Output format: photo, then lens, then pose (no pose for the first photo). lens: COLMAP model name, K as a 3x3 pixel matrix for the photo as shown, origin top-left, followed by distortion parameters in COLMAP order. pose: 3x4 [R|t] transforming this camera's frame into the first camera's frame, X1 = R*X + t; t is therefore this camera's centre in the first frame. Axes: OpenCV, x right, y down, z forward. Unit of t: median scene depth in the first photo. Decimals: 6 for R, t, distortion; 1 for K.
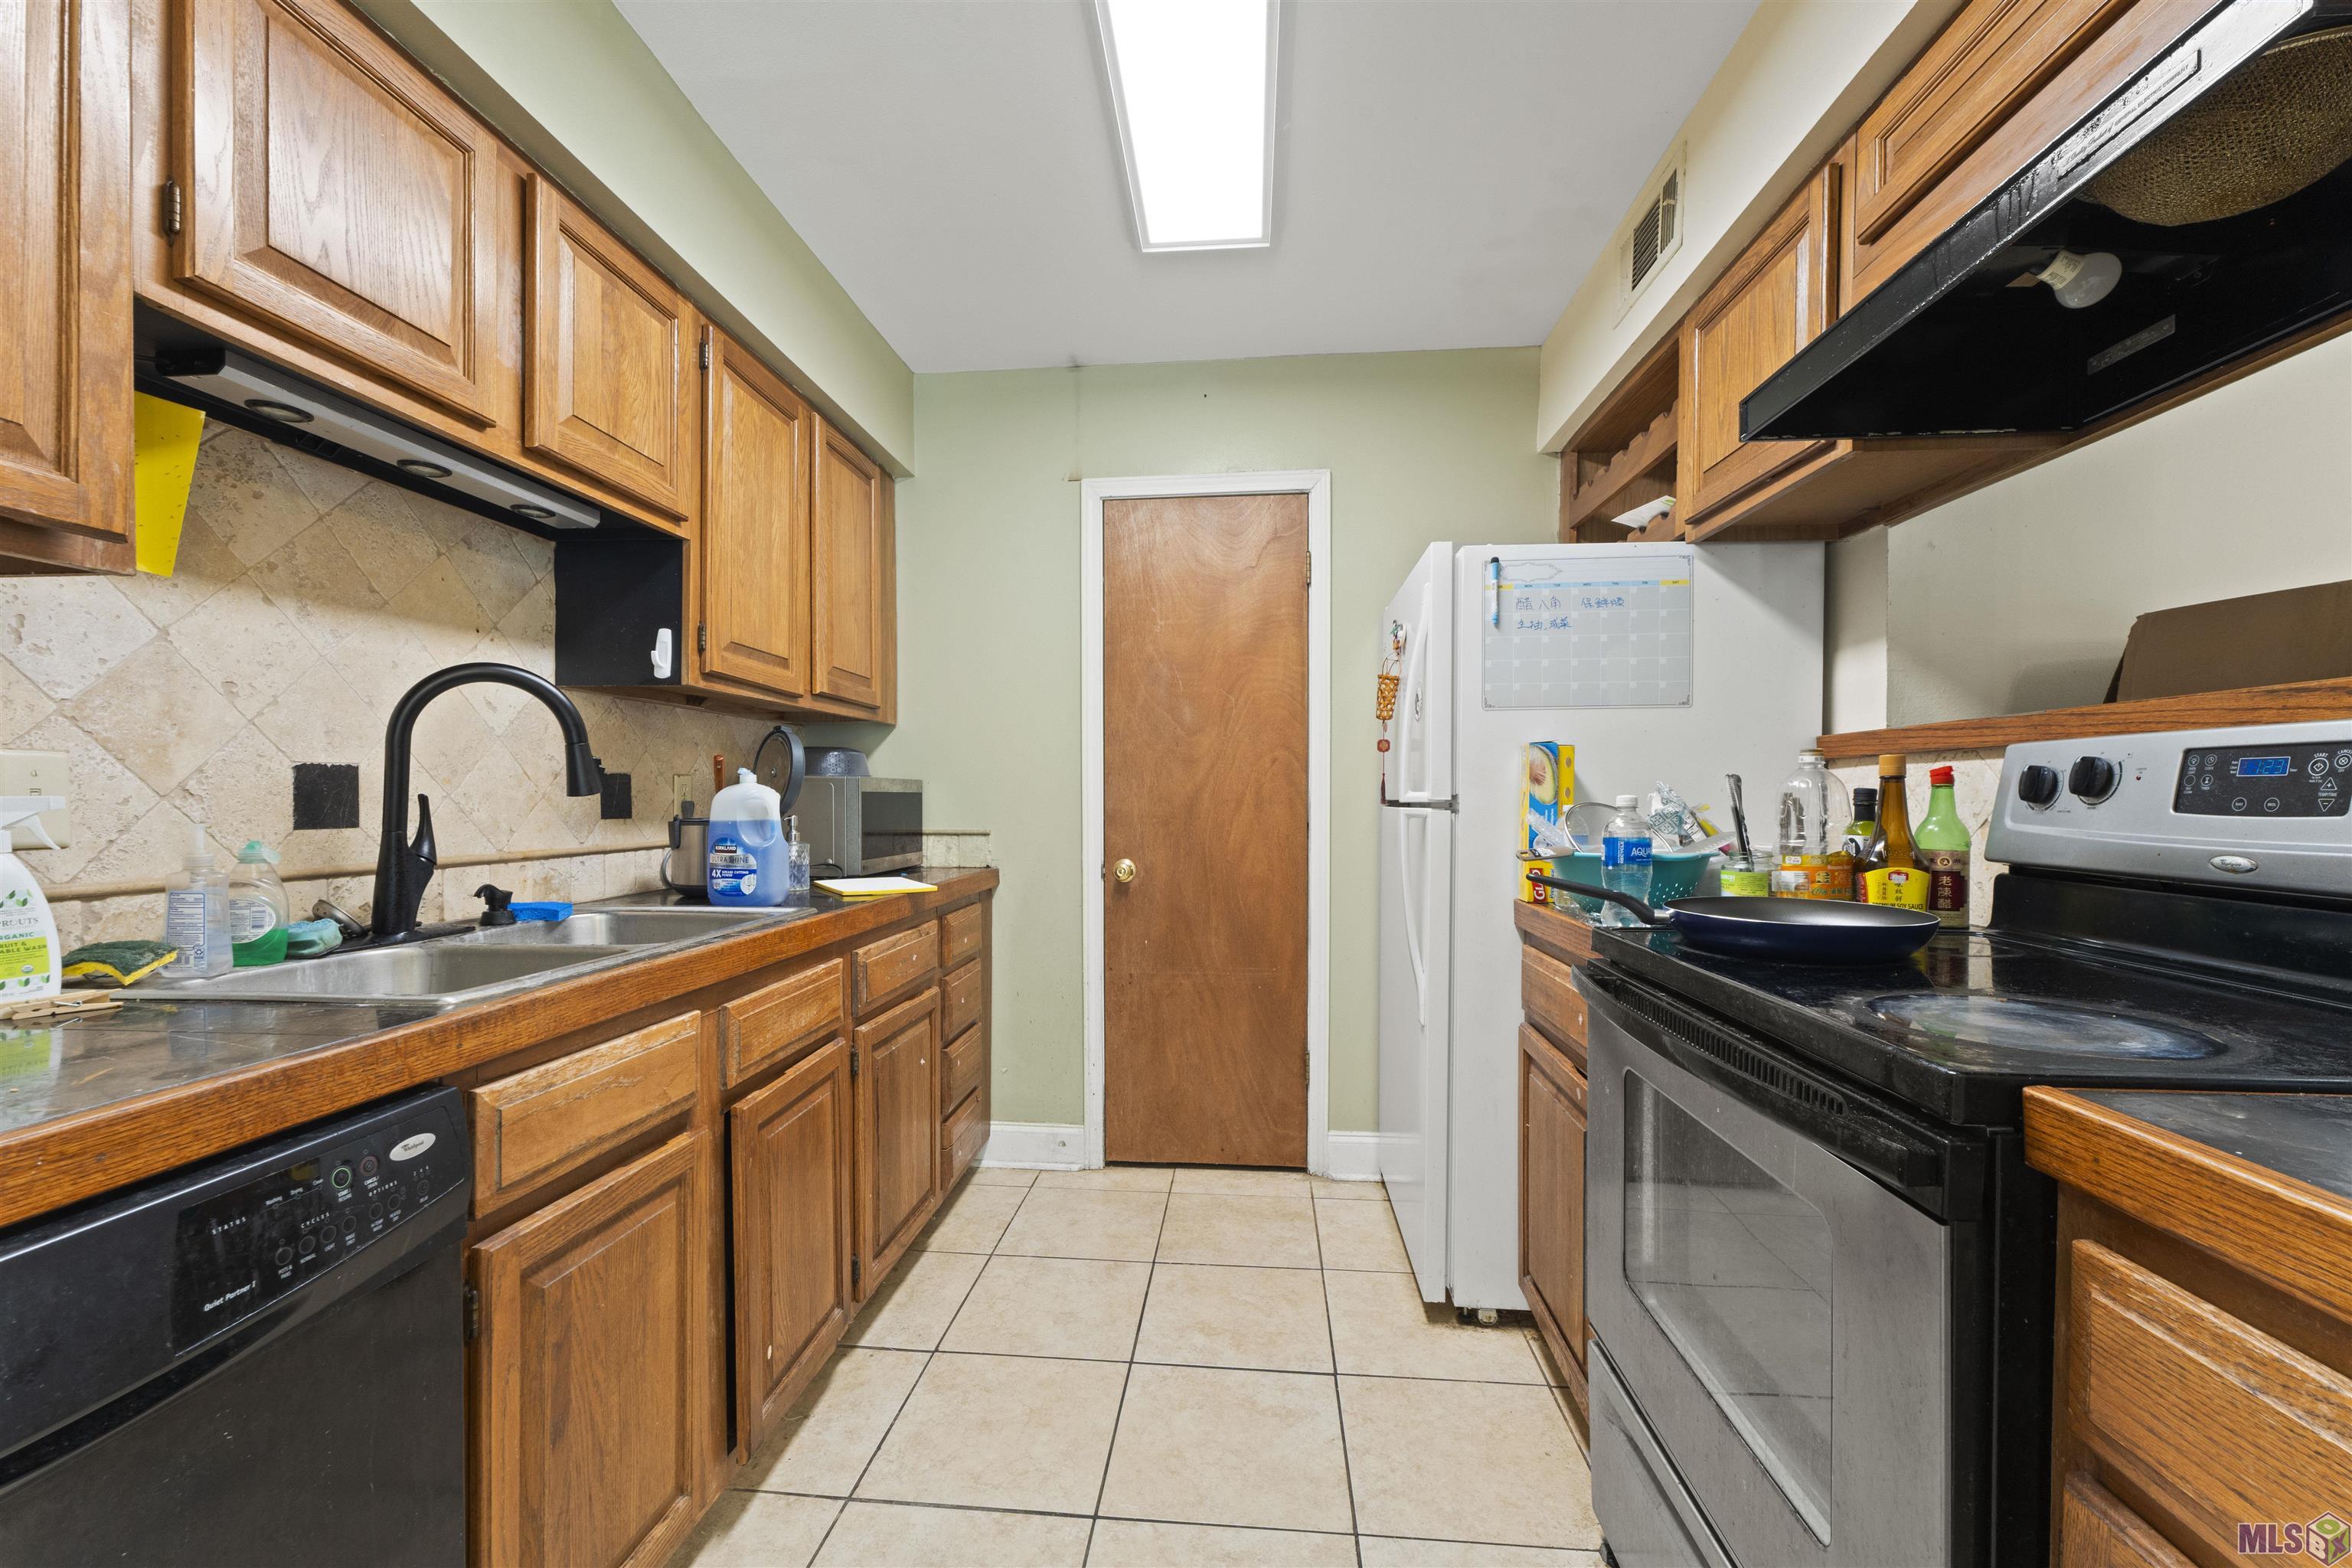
lens RADIAL K [[943.3, 0, 1173.9], [0, 943.3, 791.1], [0, 0, 1]] dist [0.001775, 0.000202]
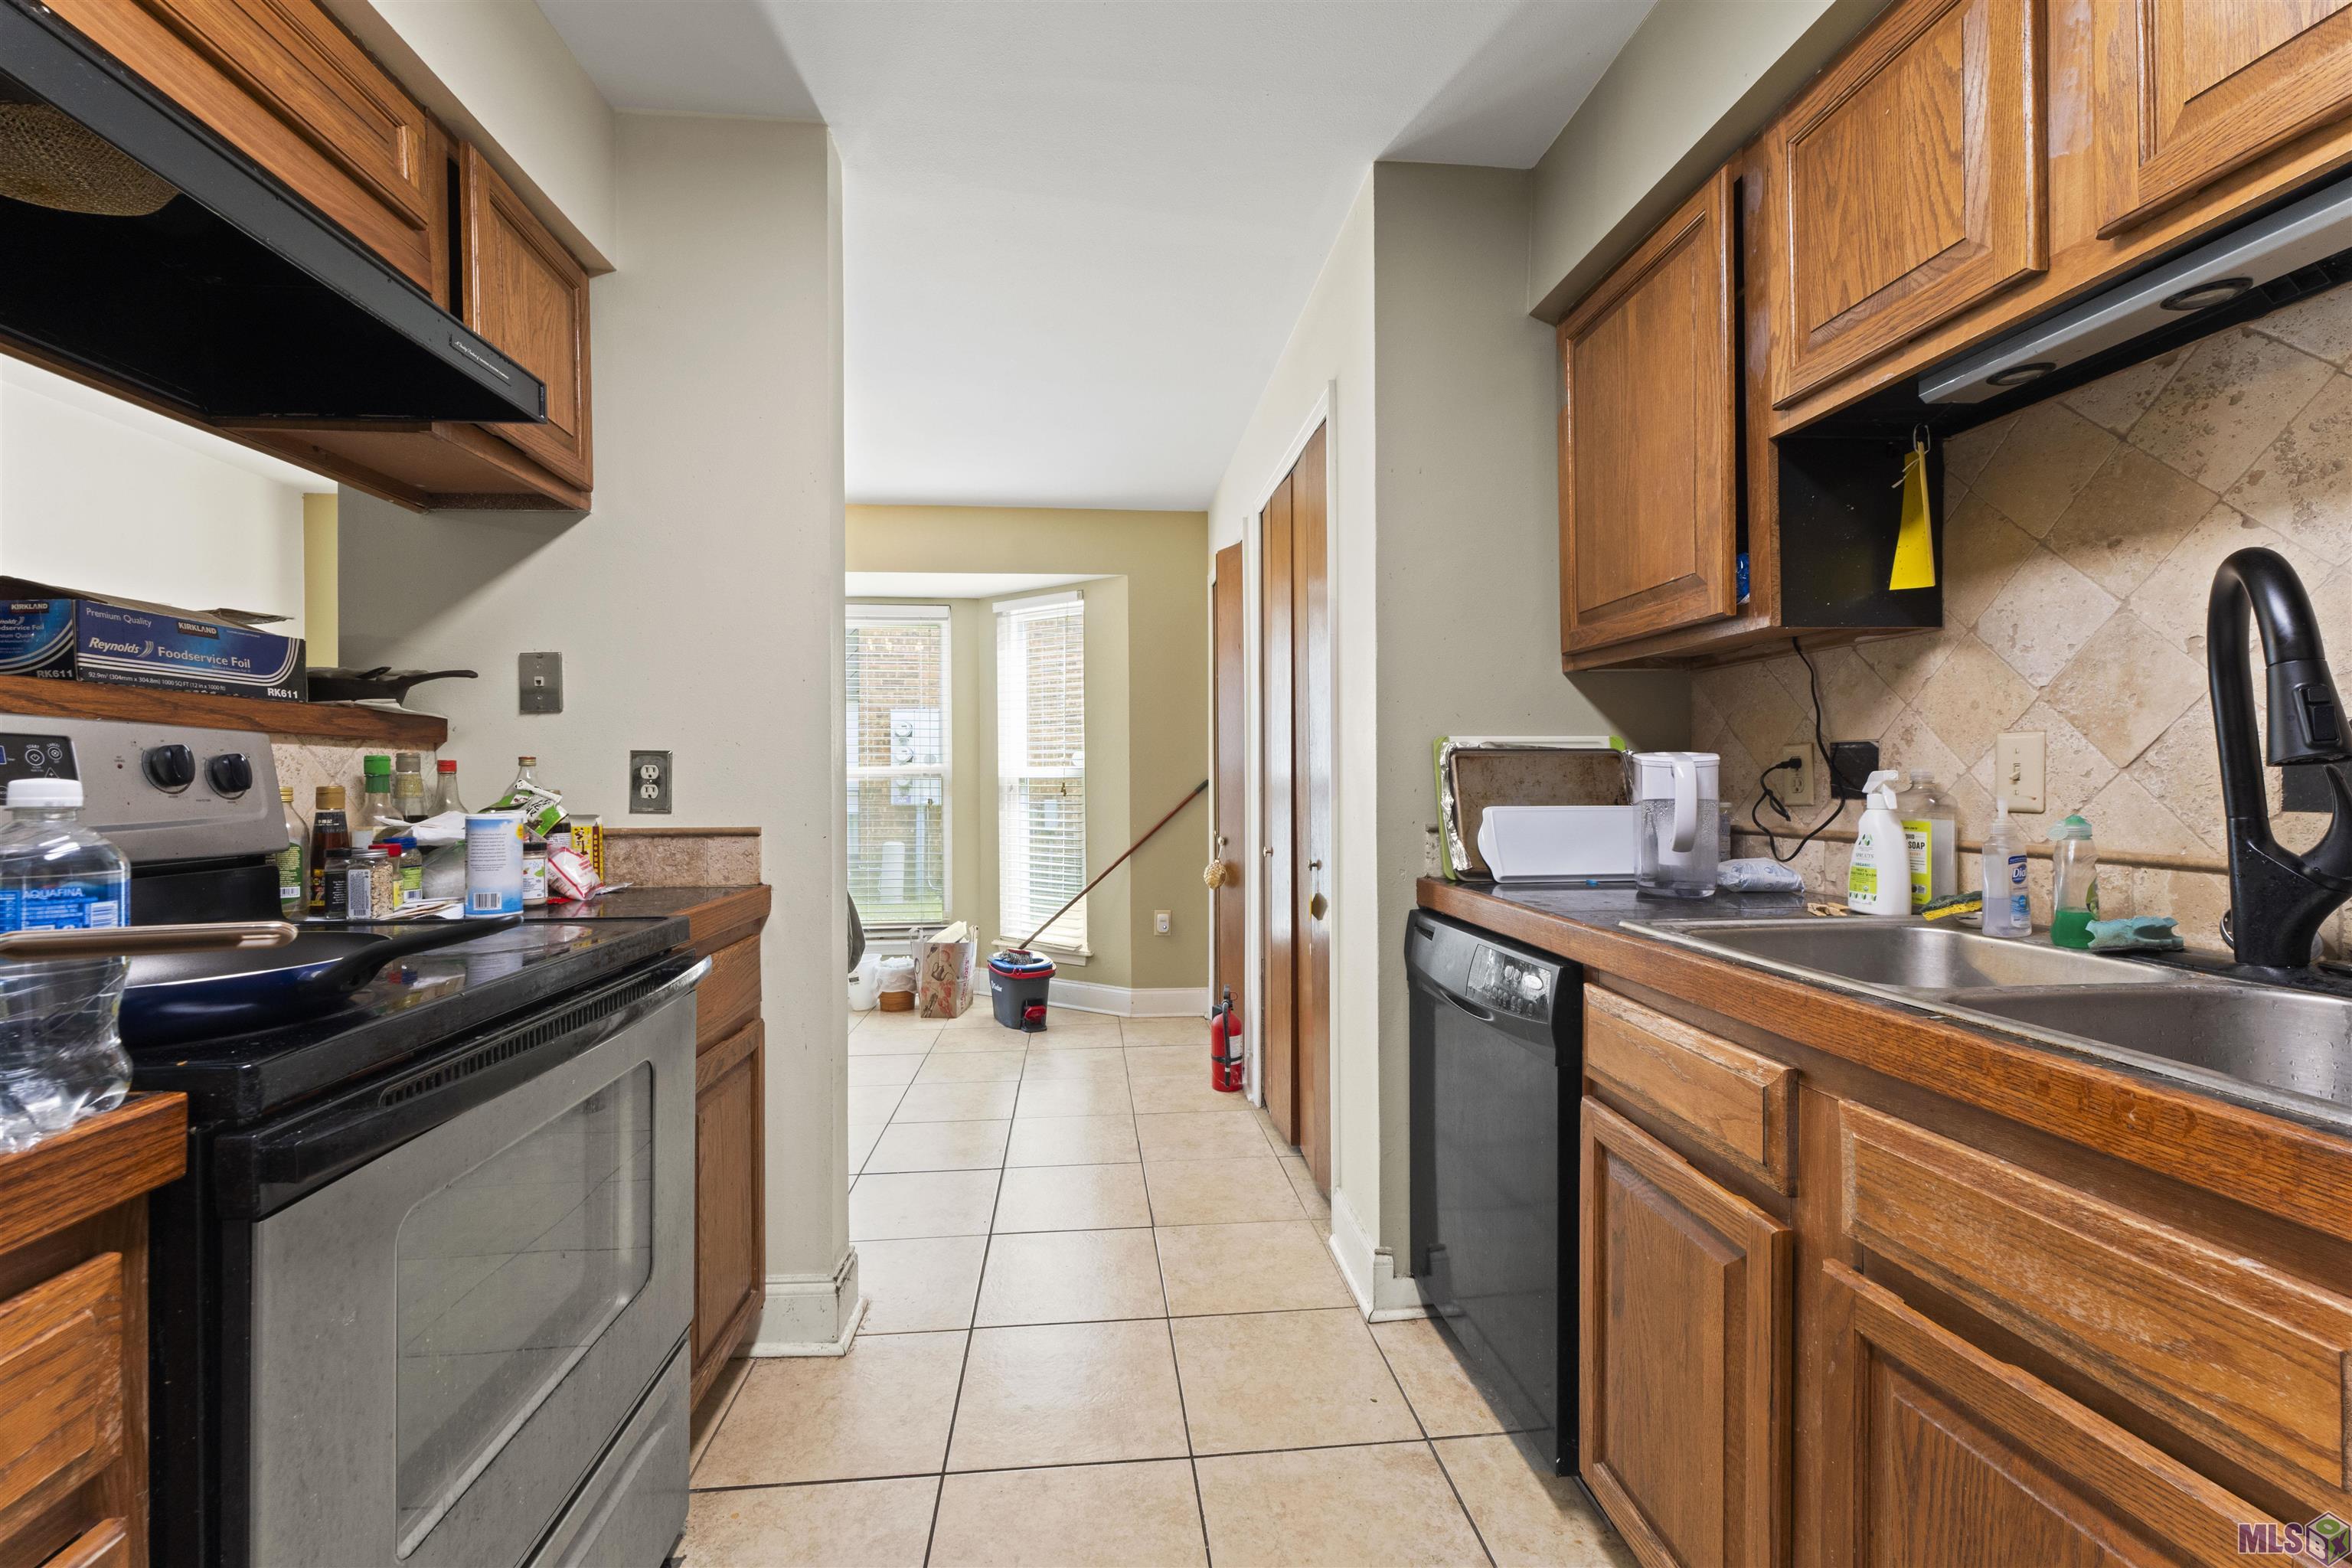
lens RADIAL K [[943.3, 0, 1170.6], [0, 943.3, 785.2], [0, 0, 1]] dist [0.001775, 0.000202]
pose [[-0.981866, 0.009549, -0.189337, 0.103554], [0.009466, 0.999954, 0.001345, 0.012684], [0.189341, -0.000471, -0.981911, 1.833381]]
